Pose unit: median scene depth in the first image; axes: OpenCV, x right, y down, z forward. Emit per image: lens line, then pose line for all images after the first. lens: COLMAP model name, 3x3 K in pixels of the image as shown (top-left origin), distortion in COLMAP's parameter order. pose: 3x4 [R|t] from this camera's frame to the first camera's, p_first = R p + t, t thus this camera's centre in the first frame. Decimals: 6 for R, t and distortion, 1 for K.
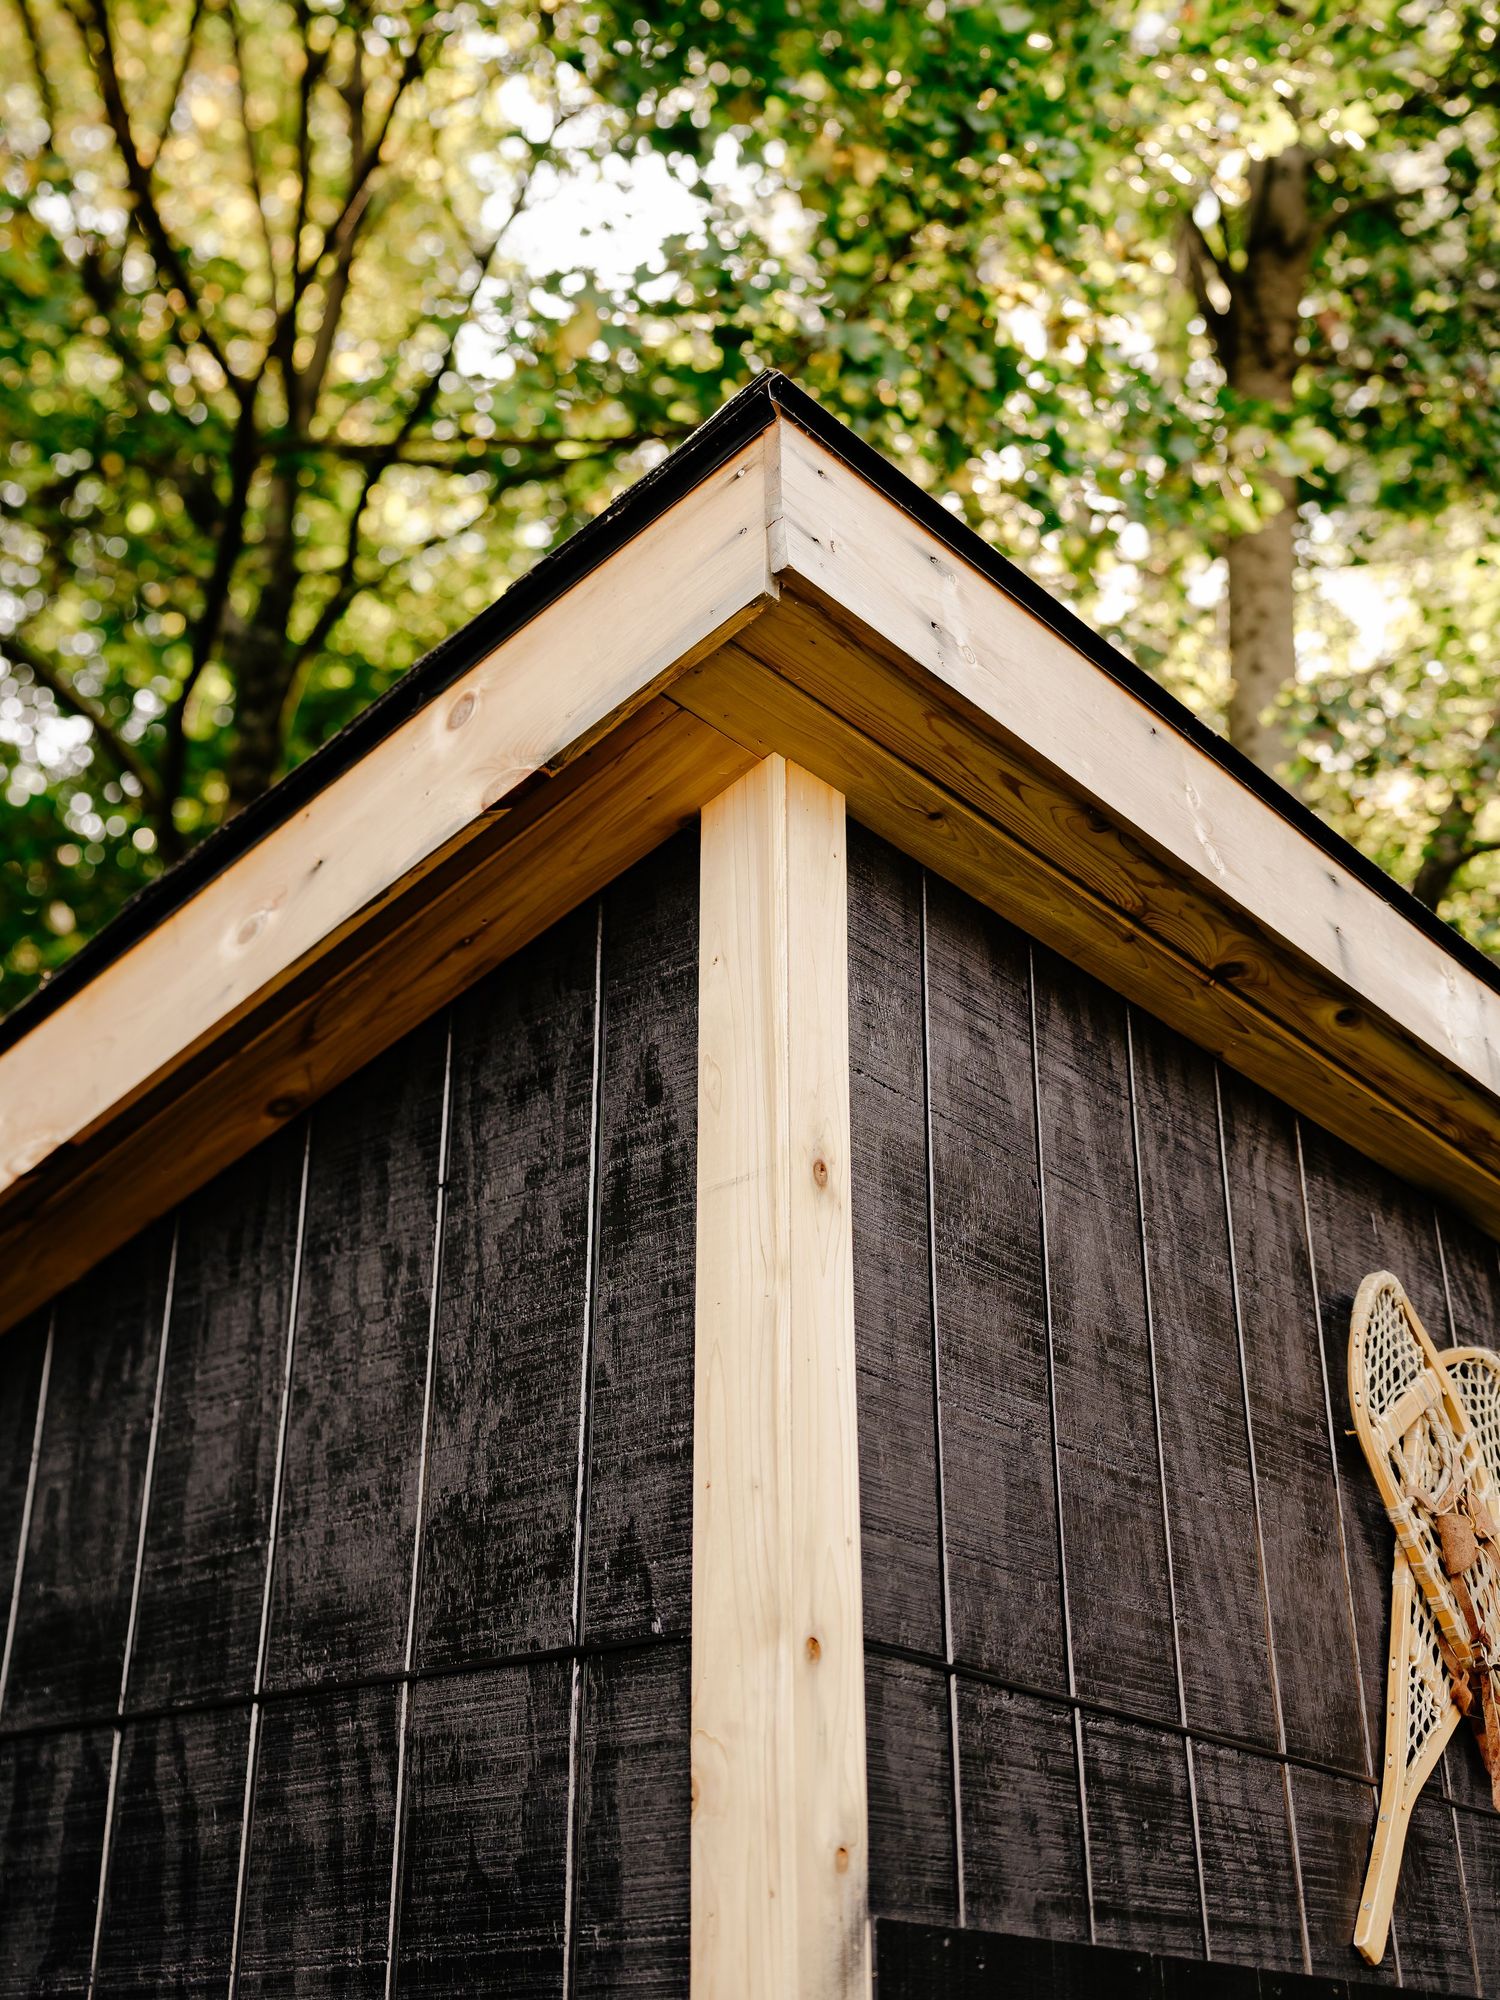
lens RADIAL K [[2263.6, 0, 753.3], [0, 2263.6, 996.9], [0, 0, 1]] dist [0.005357, 0.000000]
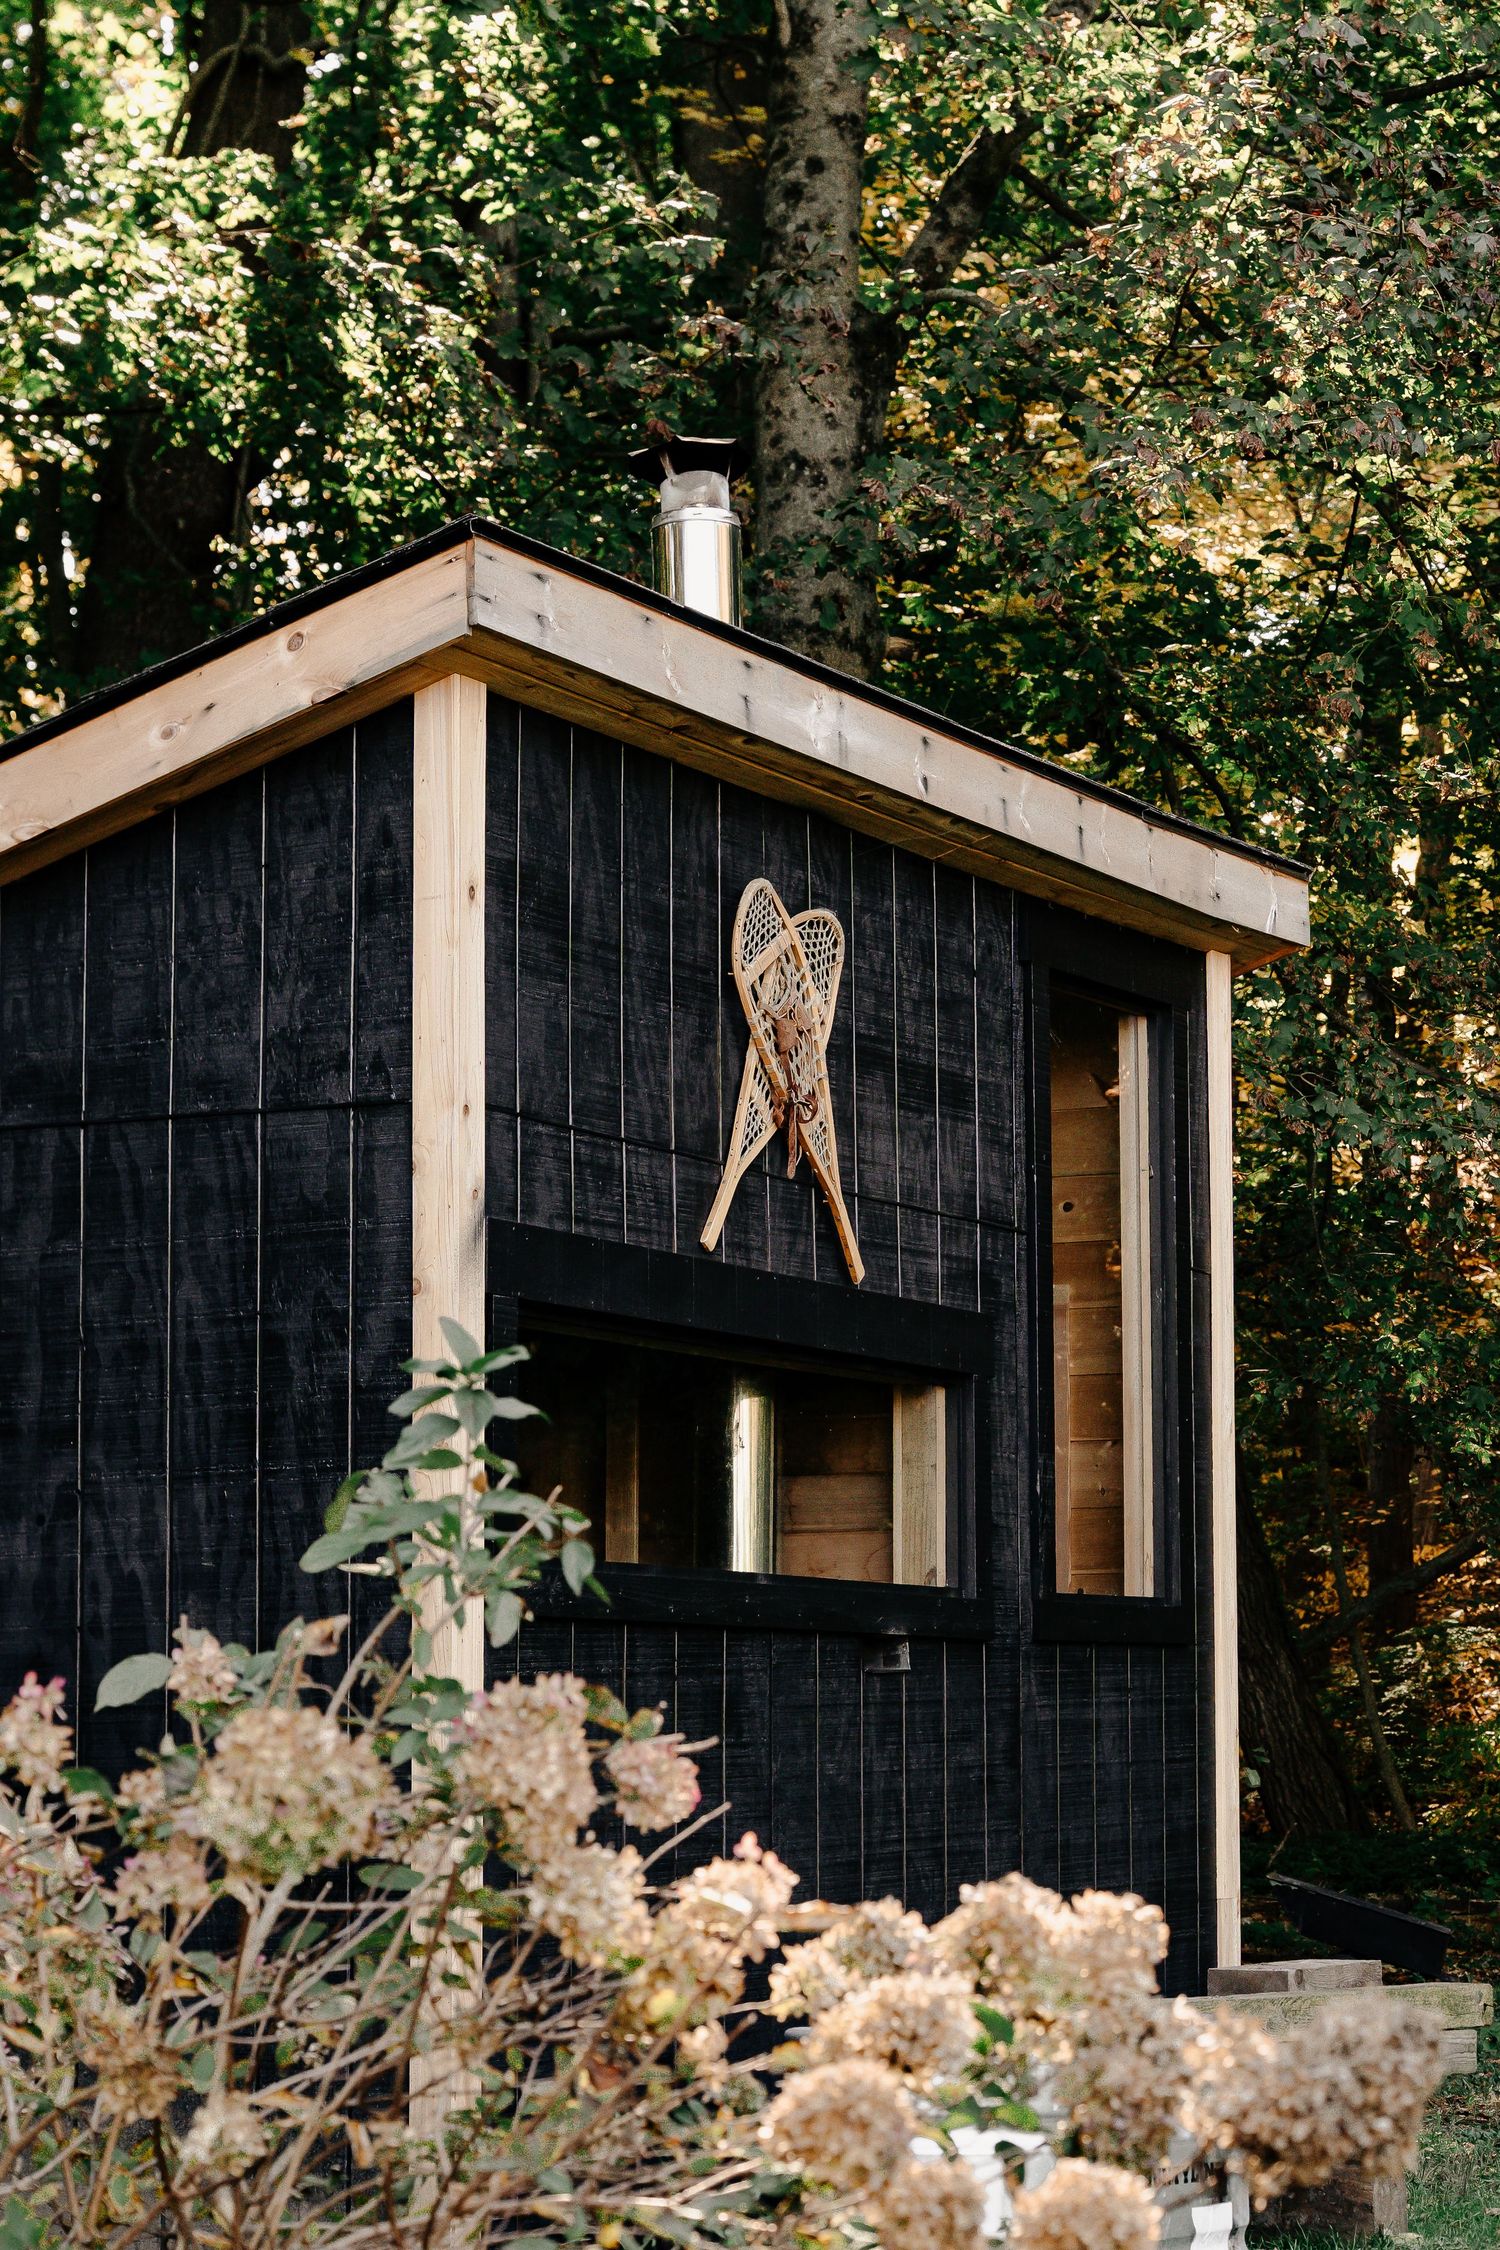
lens RADIAL K [[4910.3, 0, 750.0], [0, 4910.3, 1125.6], [0, 0, 1]] dist [-0.009980, 0.000000]
pose [[0.980444, 0.018343, 0.195942, -0.558341], [-0.082640, 0.941983, 0.325328, -1.125282], [-0.178607, -0.335158, 0.925078, -3.077383]]
